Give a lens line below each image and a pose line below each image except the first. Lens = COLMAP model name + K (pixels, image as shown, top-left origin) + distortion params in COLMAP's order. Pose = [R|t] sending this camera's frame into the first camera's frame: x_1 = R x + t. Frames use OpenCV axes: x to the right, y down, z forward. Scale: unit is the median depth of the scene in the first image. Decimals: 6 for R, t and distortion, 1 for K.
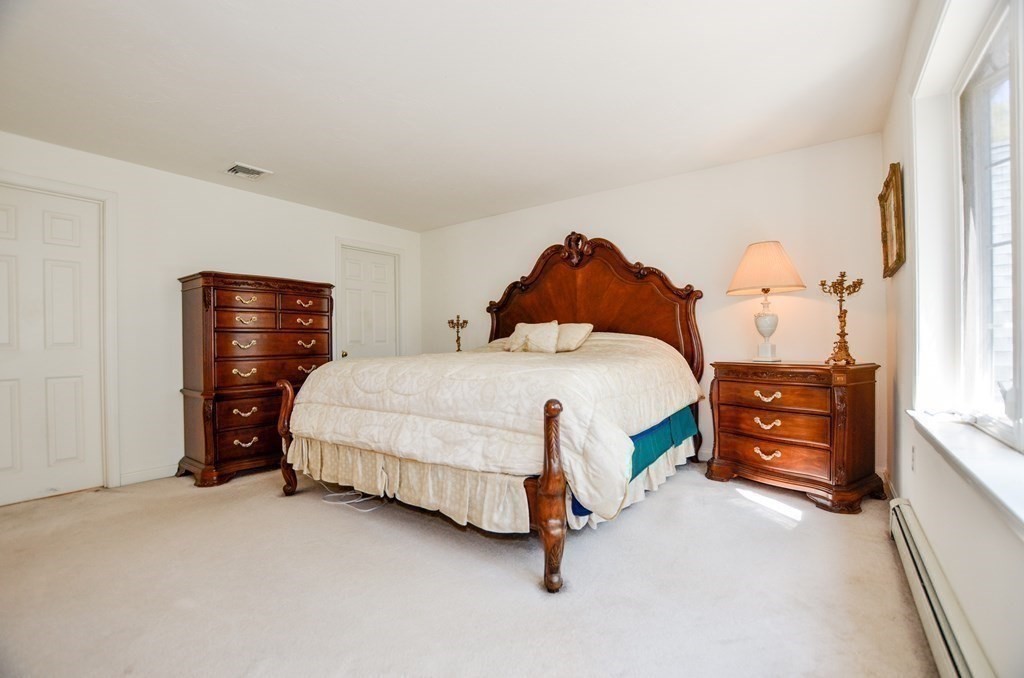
lens RADIAL K [[454.5, 0, 508.1], [0, 454.5, 339.3], [0, 0, 1]] dist [-0.031025, 0.004362]
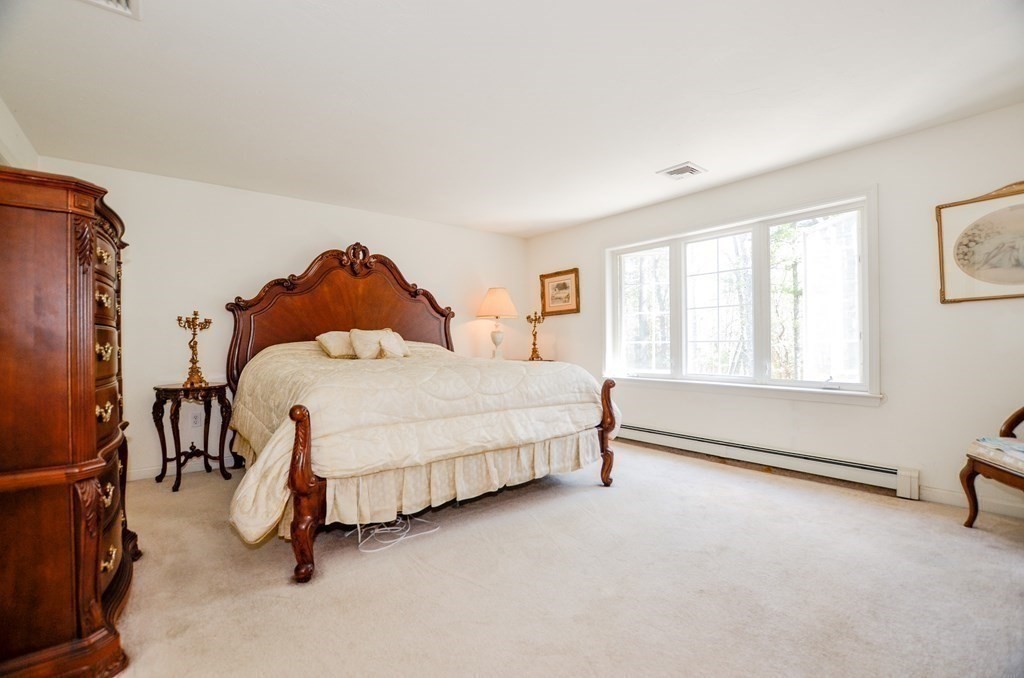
lens RADIAL K [[454.5, 0, 510.0], [0, 454.5, 344.8], [0, 0, 1]] dist [-0.031025, 0.004362]
pose [[0.266565, 0.008737, 0.963777, -1.133017], [-0.002035, 0.999962, -0.008502, 0.008030], [-0.963815, 0.000305, 0.266573, 0.580155]]
